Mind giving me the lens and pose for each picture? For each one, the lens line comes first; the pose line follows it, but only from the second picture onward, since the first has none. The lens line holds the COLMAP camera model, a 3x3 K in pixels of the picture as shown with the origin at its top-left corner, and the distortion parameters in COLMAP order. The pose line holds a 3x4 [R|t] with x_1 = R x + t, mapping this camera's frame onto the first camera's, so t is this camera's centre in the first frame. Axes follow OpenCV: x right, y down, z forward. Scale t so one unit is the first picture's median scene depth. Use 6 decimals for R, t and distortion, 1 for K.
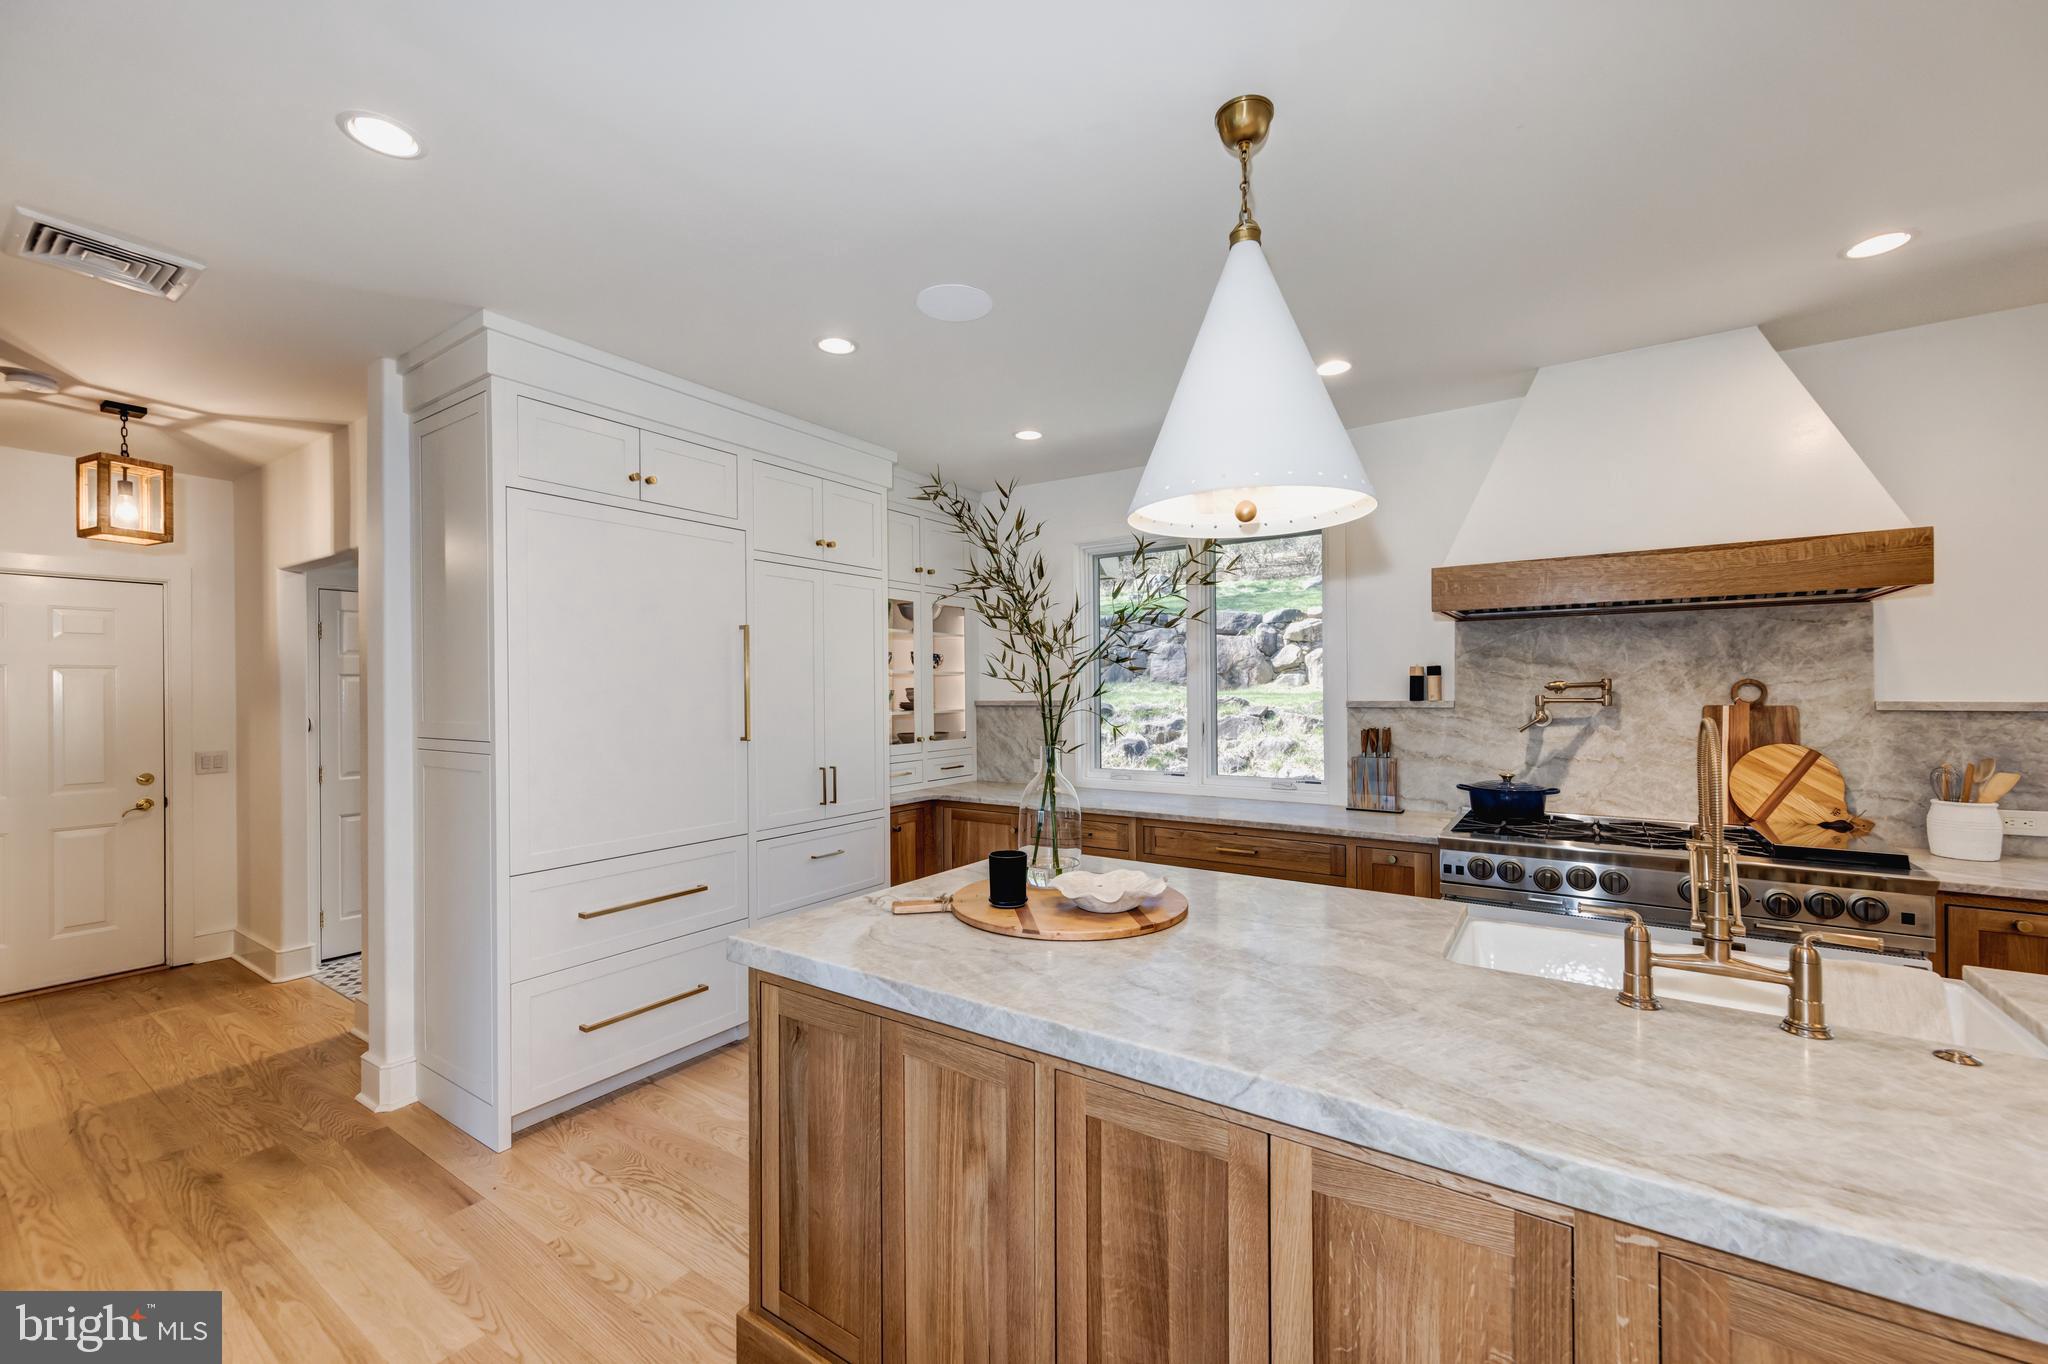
lens RADIAL K [[818.9, 0, 1029.4], [0, 818.9, 688.7], [0, 0, 1]] dist [0.005324, 0.000418]
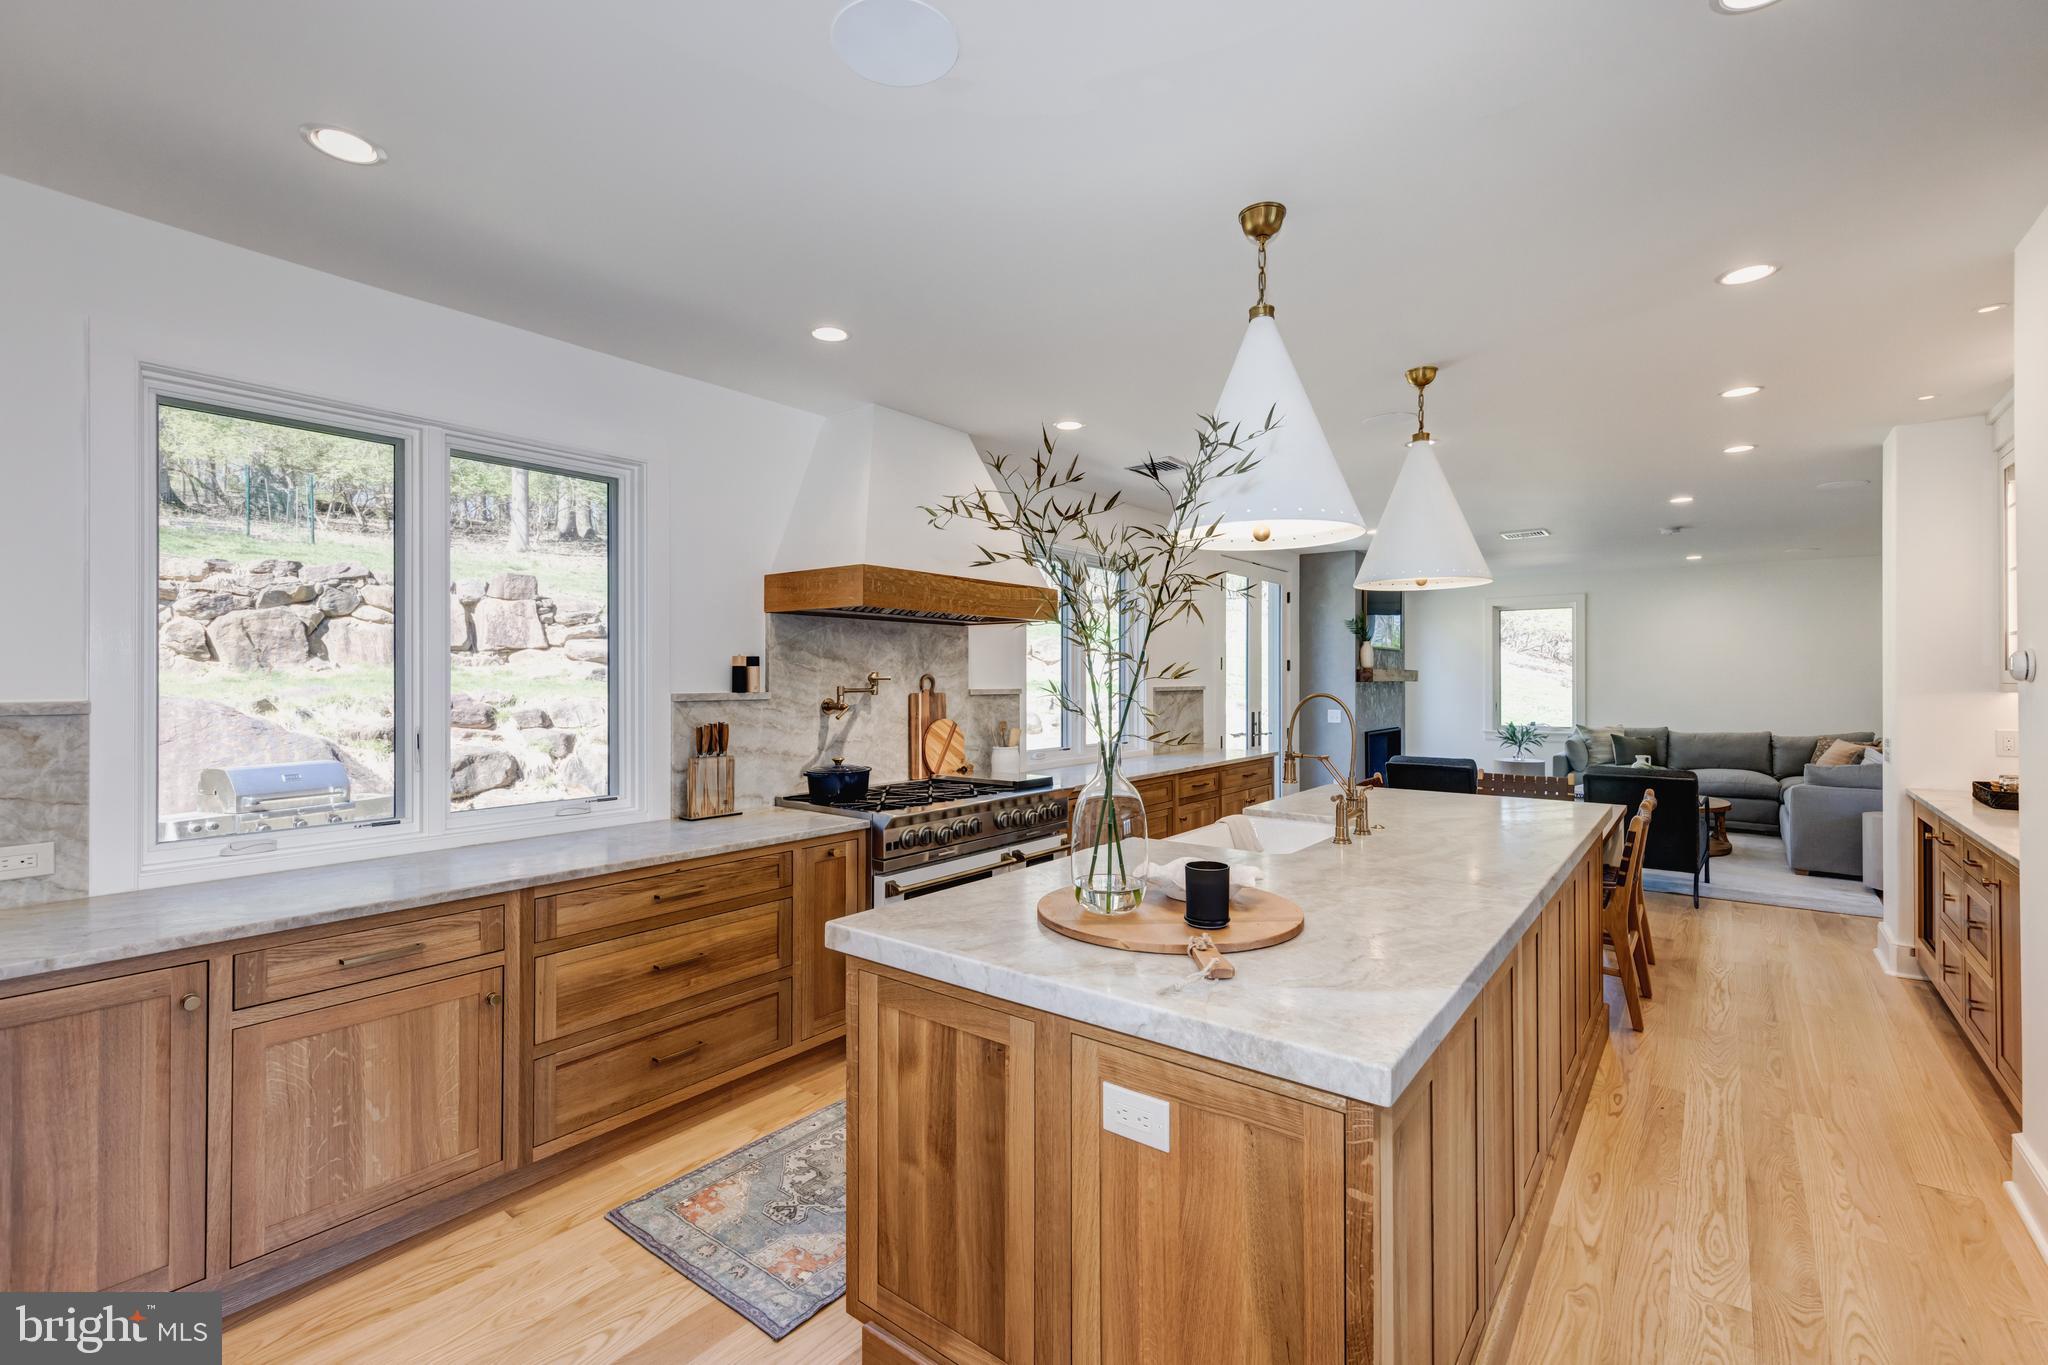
lens RADIAL K [[889.7, 0, 1025.2], [0, 889.7, 677.4], [0, 0, 1]] dist [0.001969, 0.000432]
pose [[0.062598, 0.008513, 0.998003, -0.554683], [-0.002486, 0.999962, -0.008373, 0.005319], [-0.998036, -0.001957, 0.062617, 0.641249]]
